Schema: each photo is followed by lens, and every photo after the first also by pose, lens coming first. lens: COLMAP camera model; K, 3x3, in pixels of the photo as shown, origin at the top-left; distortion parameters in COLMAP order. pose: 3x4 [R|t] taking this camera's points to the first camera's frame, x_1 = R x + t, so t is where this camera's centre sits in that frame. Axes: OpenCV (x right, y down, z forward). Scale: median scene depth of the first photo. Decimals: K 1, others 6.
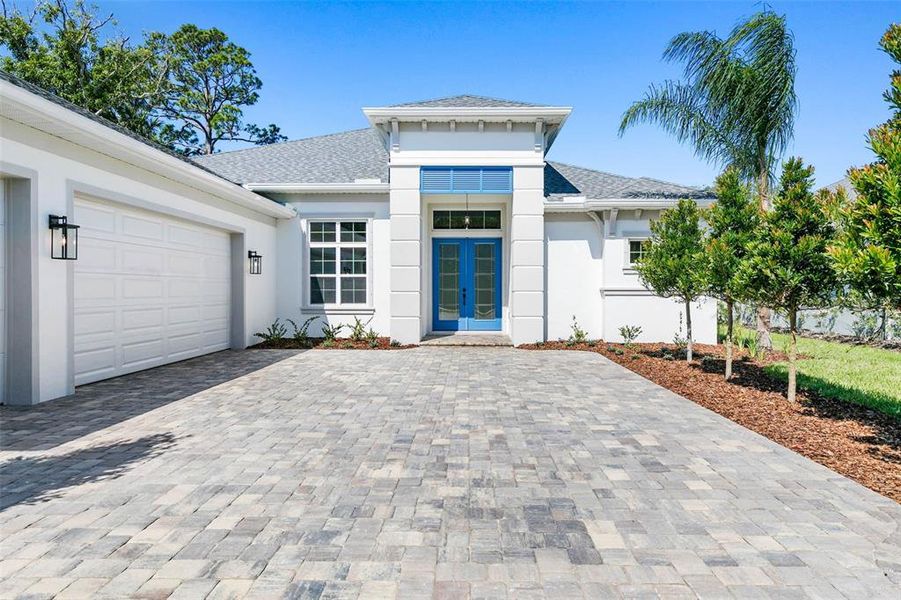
lens RADIAL K [[545.6, 0, 456.1], [0, 545.6, 291.6], [0, 0, 1]] dist [0.012099, -0.003109]
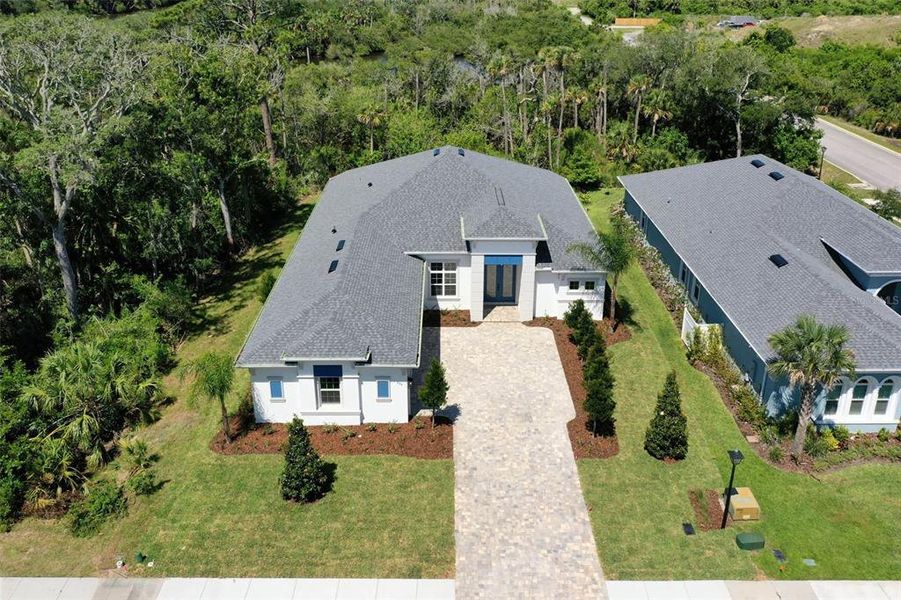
lens RADIAL K [[731.8, 0, 418.0], [0, 731.8, 230.1], [0, 0, 1]] dist [0.019103, -0.042337]
pose [[0.999594, -0.016401, -0.023293, -0.275289], [0.023196, 0.943270, 0.331215, -1.388865], [0.016540, -0.331621, 0.943268, -1.990714]]
